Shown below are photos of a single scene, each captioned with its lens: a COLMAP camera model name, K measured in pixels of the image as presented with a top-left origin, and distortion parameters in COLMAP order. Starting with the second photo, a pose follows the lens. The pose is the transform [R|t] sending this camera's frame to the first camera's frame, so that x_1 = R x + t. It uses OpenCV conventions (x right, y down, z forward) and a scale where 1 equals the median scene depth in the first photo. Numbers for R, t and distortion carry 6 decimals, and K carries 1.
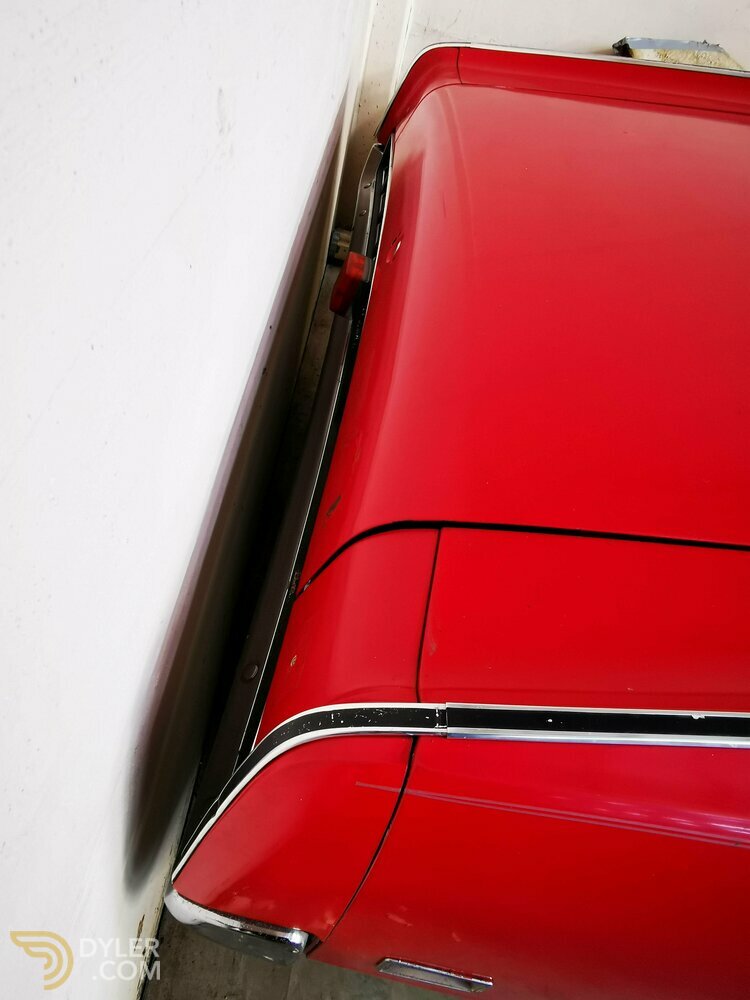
lens RADIAL K [[746.7, 0, 375.0], [0, 746.7, 500.0], [0, 0, 1]] dist [0.049925, 0.000537]
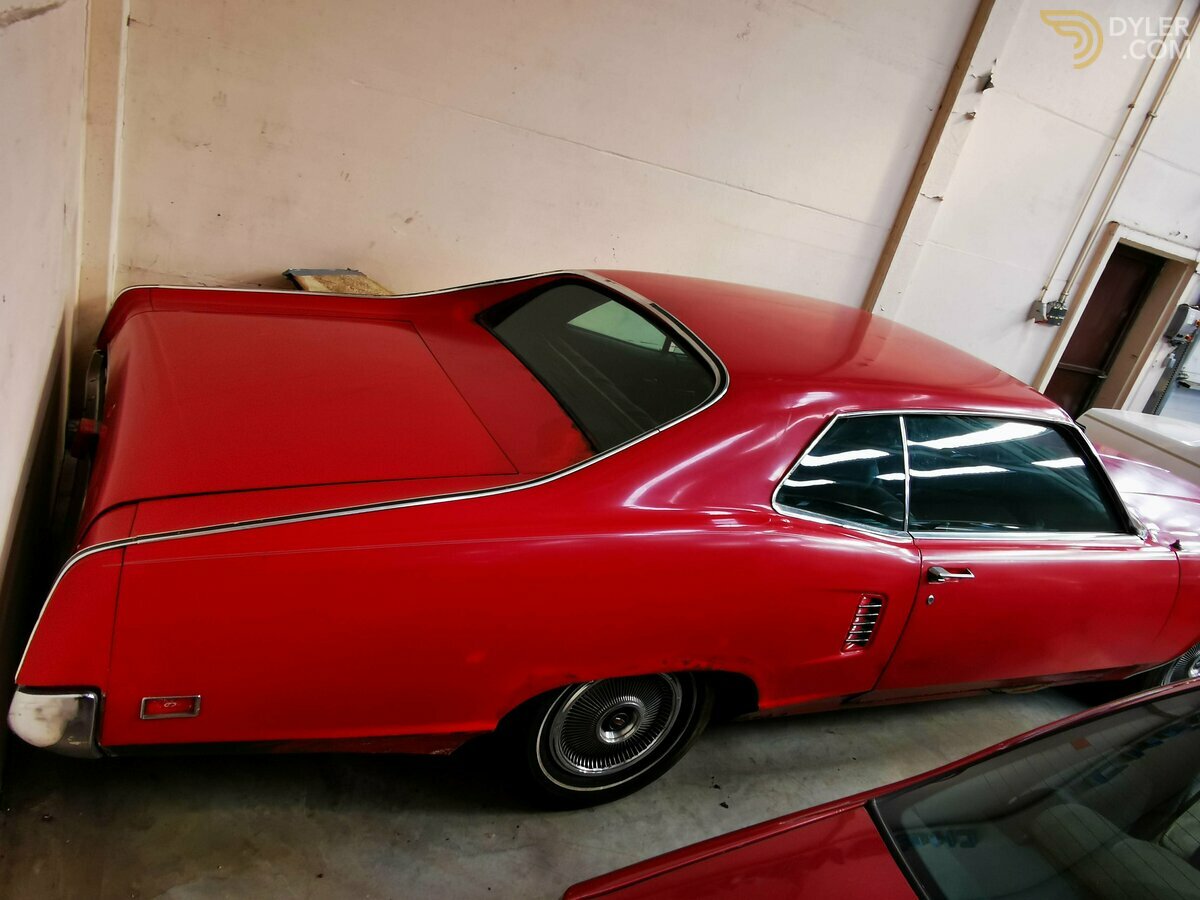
lens RADIAL K [[896.0, 0, 600.0], [0, 896.0, 450.0], [0, 0, 1]] dist [0.049925, 0.000537]
pose [[0.879546, -0.141669, 0.454235, 0.030842], [0.269173, 0.935351, -0.229485, 0.319895], [-0.392359, 0.324110, 0.860818, -0.718553]]
